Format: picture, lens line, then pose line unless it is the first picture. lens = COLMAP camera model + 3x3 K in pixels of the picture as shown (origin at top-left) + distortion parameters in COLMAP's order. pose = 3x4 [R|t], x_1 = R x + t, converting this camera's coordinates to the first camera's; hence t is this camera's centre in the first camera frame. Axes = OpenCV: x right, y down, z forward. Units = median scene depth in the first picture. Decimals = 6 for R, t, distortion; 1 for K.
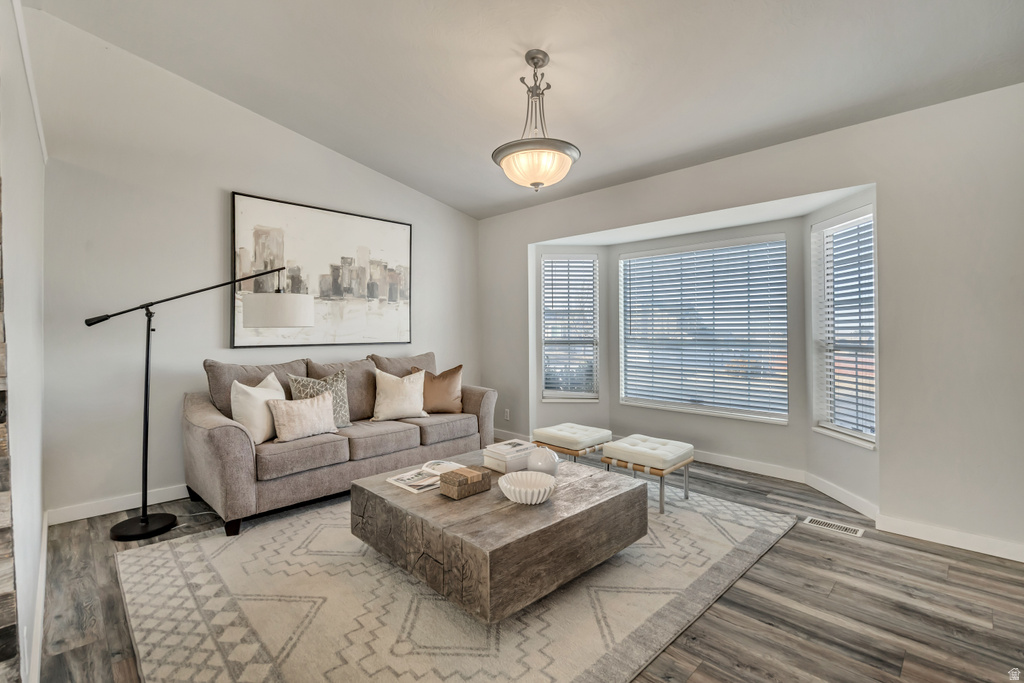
lens RADIAL K [[464.7, 0, 511.9], [0, 464.7, 331.4], [0, 0, 1]] dist [-0.011668, 0.000406]
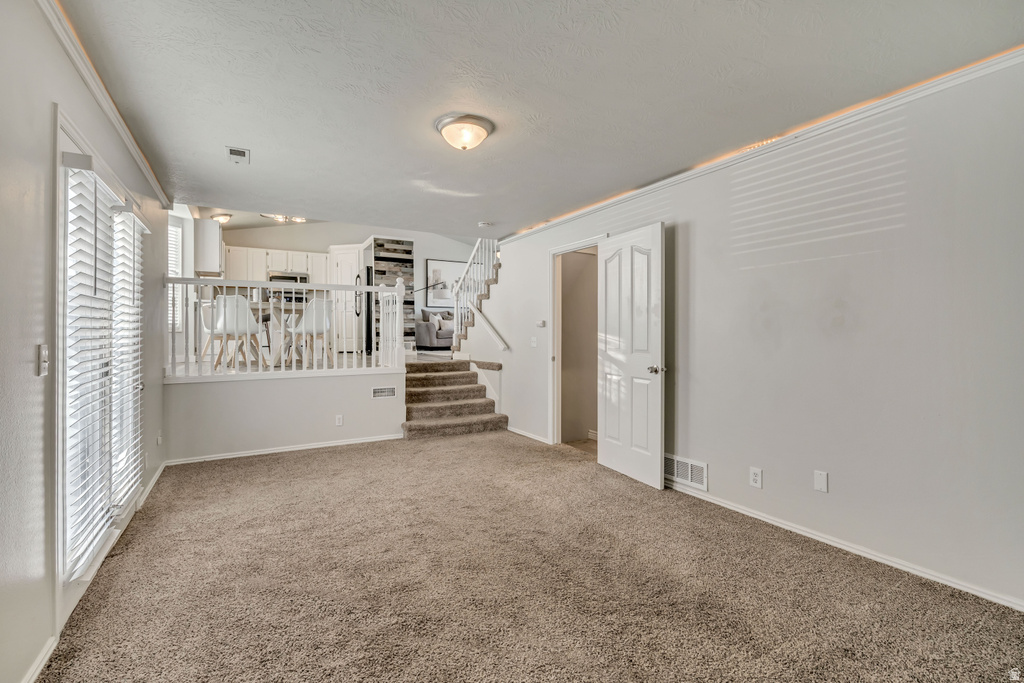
lens RADIAL K [[457.0, 0, 509.9], [0, 457.0, 327.0], [0, 0, 1]] dist [-0.011294, -0.000120]
pose [[0.967924, -0.002317, -0.251233, 0.846931], [-0.000749, 0.999926, -0.012107, 0.237185], [0.251243, 0.011907, 0.967851, -2.160623]]
